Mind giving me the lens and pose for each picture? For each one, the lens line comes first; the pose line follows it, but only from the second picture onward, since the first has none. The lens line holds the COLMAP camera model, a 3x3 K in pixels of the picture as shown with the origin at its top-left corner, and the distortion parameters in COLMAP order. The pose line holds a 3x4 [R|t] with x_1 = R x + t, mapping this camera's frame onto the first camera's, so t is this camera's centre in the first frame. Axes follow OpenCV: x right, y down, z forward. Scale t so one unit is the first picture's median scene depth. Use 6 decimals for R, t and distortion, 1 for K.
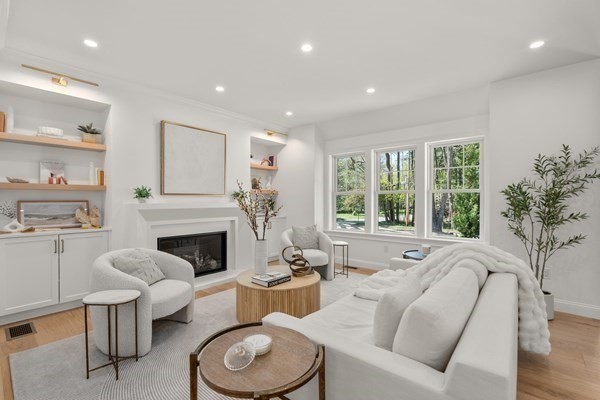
lens RADIAL K [[273.3, 0, 299.8], [0, 273.3, 201.7], [0, 0, 1]] dist [-0.002722, 0.002189]
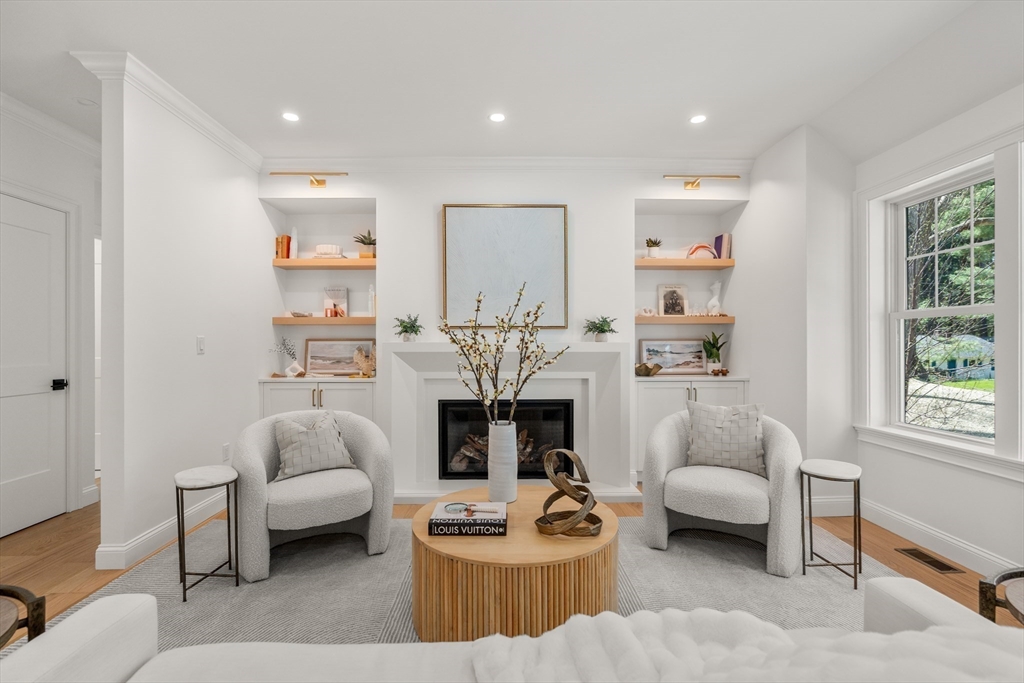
lens RADIAL K [[466.5, 0, 505.8], [0, 466.5, 343.6], [0, 0, 1]] dist [-0.002722, 0.002189]
pose [[0.658126, -0.002575, -0.752903, 0.435274], [-0.004151, 0.999967, -0.007048, 0.017803], [0.752896, 0.007763, 0.658094, 0.521754]]
